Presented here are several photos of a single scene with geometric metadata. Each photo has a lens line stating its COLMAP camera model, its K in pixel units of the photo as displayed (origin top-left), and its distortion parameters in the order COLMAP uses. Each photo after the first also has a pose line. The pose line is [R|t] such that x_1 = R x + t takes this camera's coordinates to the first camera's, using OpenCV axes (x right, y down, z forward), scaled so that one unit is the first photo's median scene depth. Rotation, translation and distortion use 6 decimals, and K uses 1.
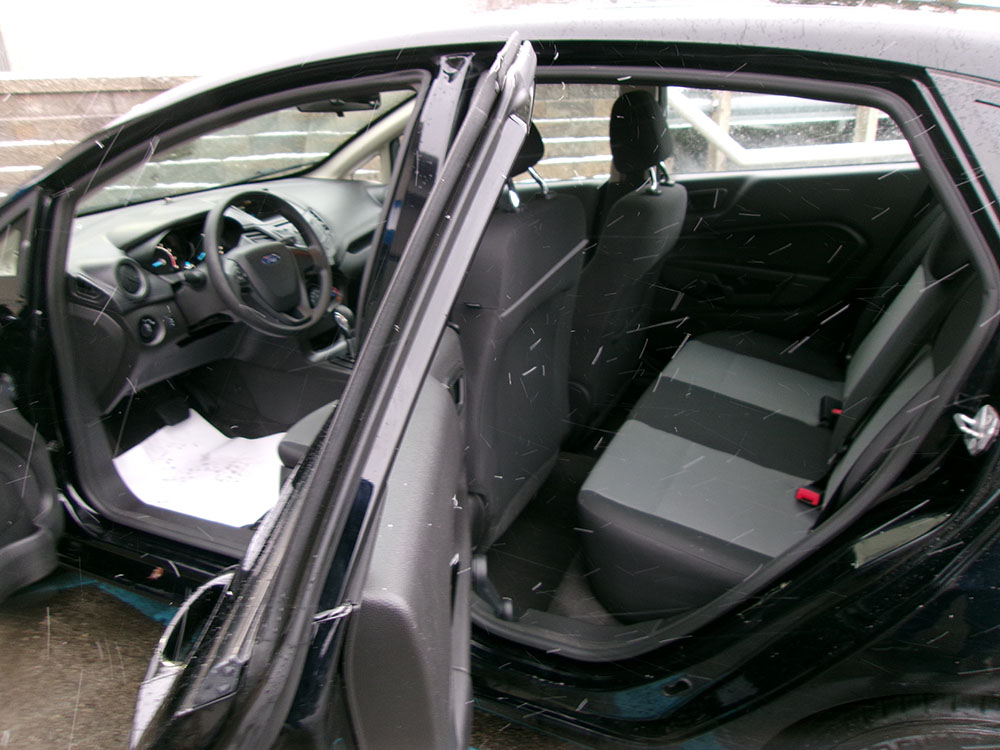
lens RADIAL K [[785.2, 0, 497.5], [0, 785.2, 376.4], [0, 0, 1]] dist [-0.021634, 0.062286]
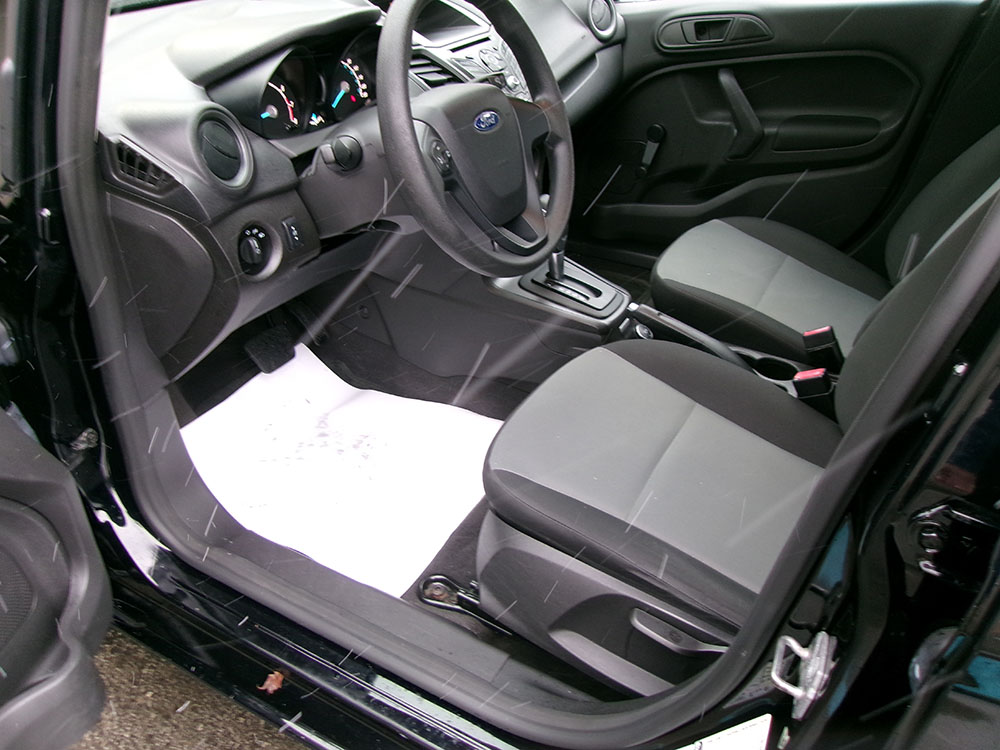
lens RADIAL K [[785.2, 0, 497.5], [0, 785.2, 376.4], [0, 0, 1]] dist [-0.021634, 0.062286]
pose [[0.997154, 0.068242, -0.032051, -0.260802], [-0.060454, 0.977733, 0.200957, -0.091618], [0.045051, -0.198447, 0.979076, 0.477521]]
